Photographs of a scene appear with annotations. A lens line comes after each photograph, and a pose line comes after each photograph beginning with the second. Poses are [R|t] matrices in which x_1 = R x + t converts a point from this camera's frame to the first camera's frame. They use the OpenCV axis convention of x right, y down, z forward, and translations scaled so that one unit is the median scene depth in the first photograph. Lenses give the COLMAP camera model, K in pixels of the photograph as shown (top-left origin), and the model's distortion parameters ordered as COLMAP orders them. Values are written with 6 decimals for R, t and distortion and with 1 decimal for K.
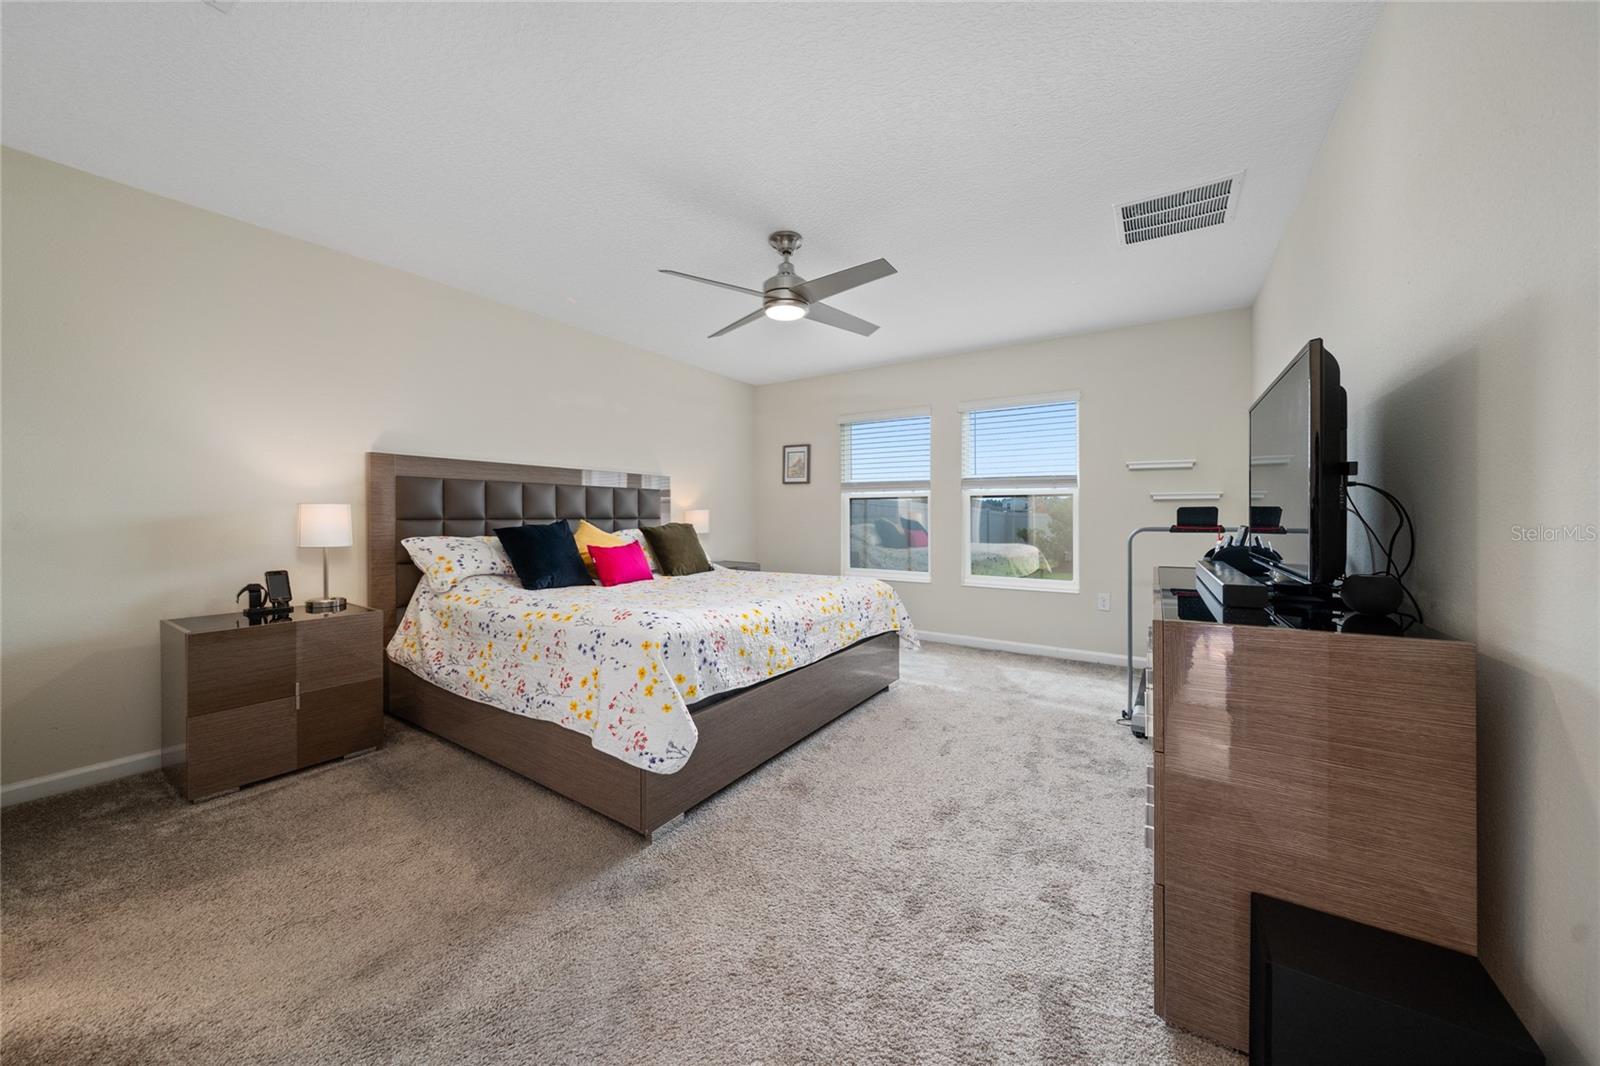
lens RADIAL K [[545.8, 0, 799.2], [0, 545.8, 521.6], [0, 0, 1]] dist [-0.000416, -0.000026]
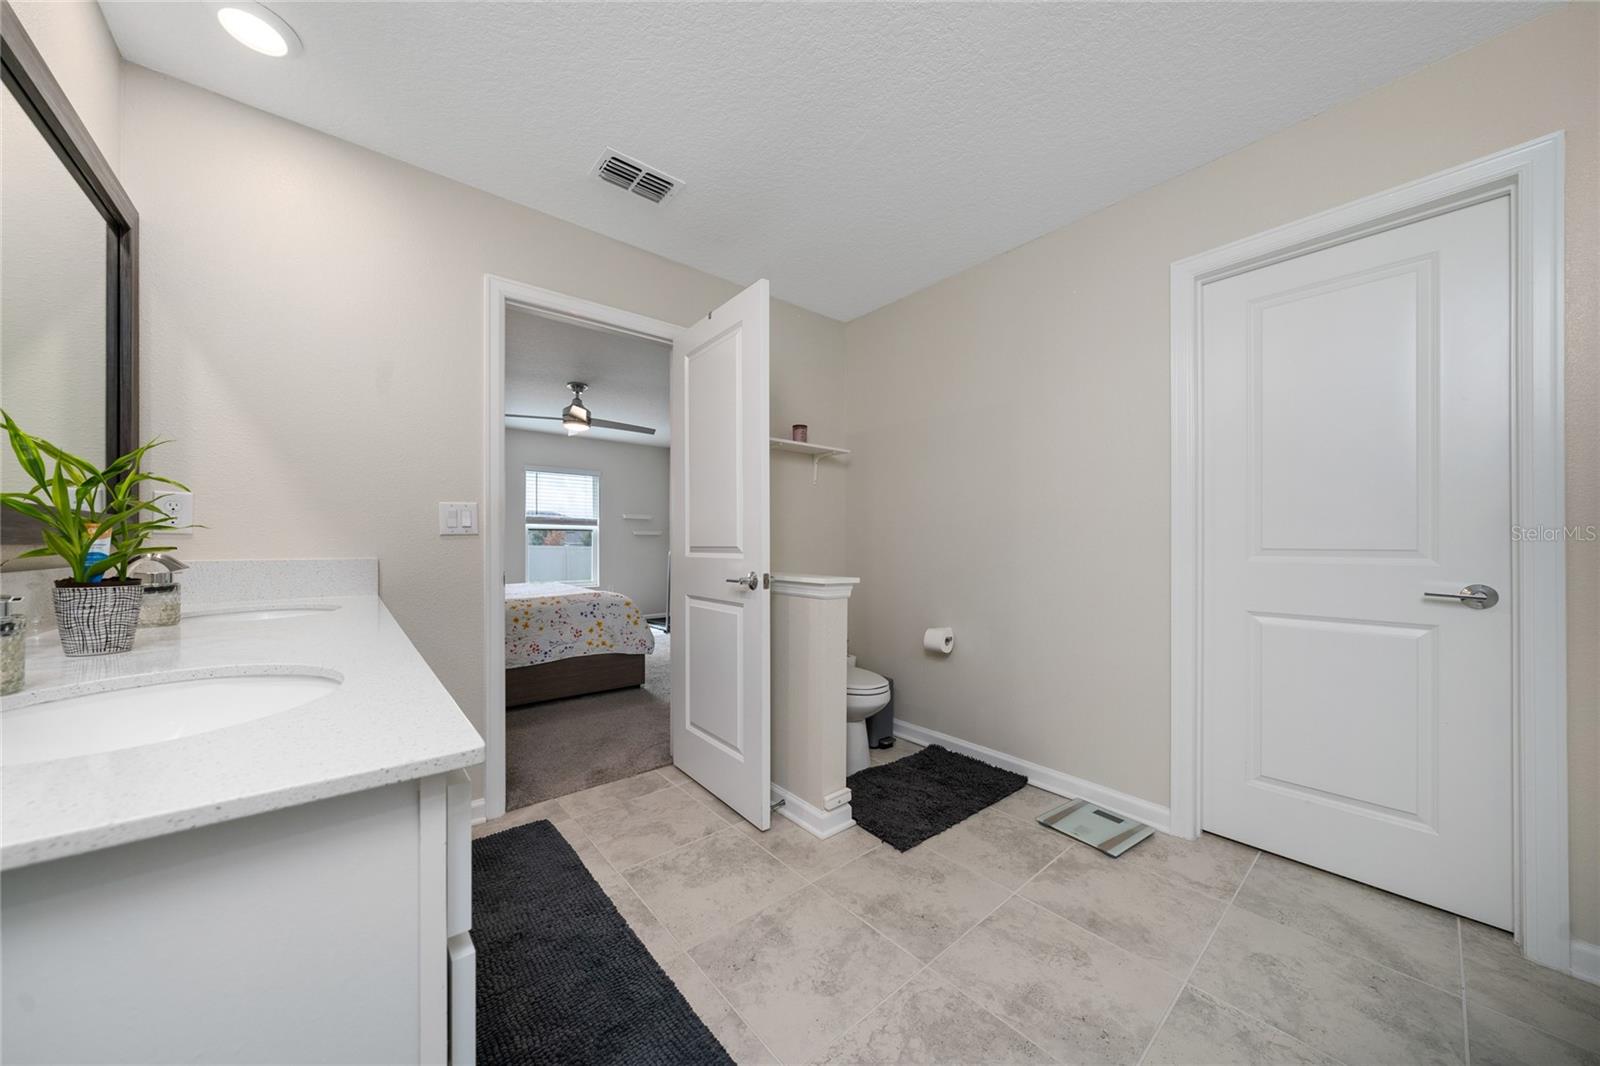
lens RADIAL K [[545.8, 0, 799.8], [0, 545.8, 541.0], [0, 0, 1]] dist [-0.000416, -0.000026]
pose [[0.283470, 0.005477, 0.958965, -1.942986], [0.003435, 0.999971, -0.006726, -0.000864], [-0.958975, 0.005201, 0.283443, -0.225245]]
